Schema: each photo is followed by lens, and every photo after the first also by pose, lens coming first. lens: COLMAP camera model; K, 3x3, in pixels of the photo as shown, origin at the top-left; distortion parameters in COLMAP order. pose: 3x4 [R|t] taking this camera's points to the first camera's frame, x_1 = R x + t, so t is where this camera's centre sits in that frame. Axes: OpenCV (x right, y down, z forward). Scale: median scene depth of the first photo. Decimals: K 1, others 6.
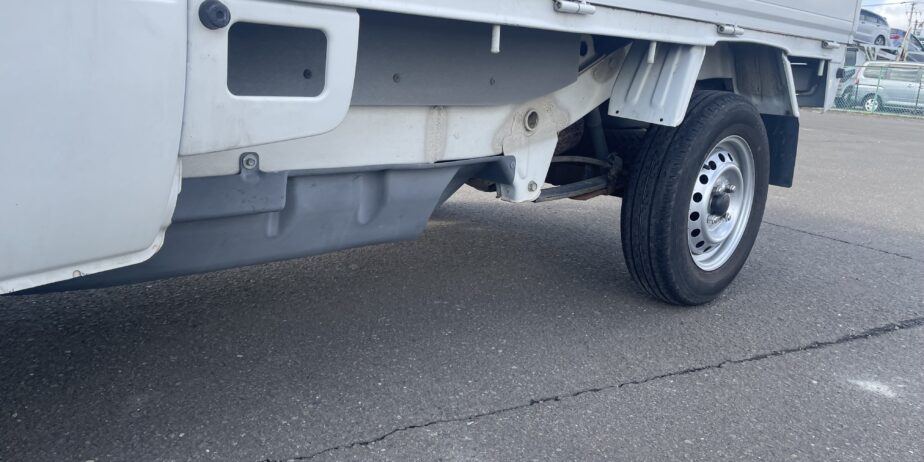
lens RADIAL K [[646.3, 0, 466.8], [0, 646.3, 230.8], [0, 0, 1]] dist [-0.012460, -0.007148]
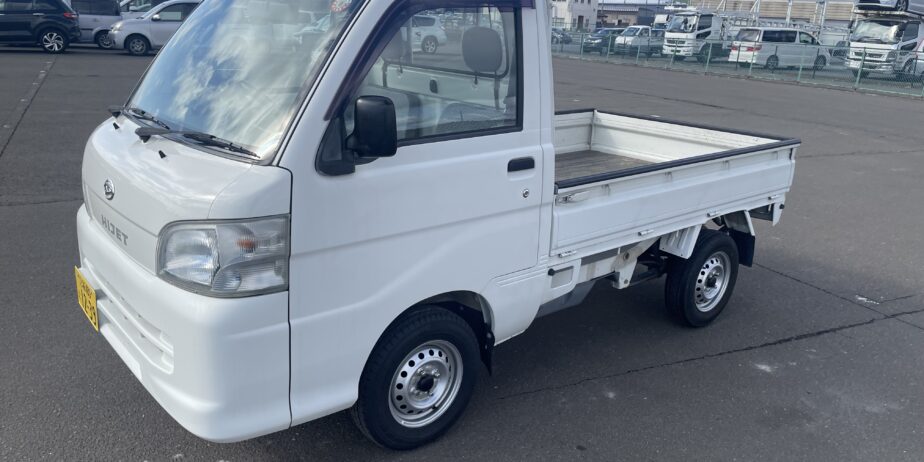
lens RADIAL K [[646.3, 0, 457.4], [0, 646.3, 230.2], [0, 0, 1]] dist [-0.012460, -0.007148]
pose [[0.994667, -0.003932, -0.103062, -0.248098], [0.011482, 0.997283, 0.072767, -0.399624], [0.102496, -0.073562, 0.992010, -1.292836]]
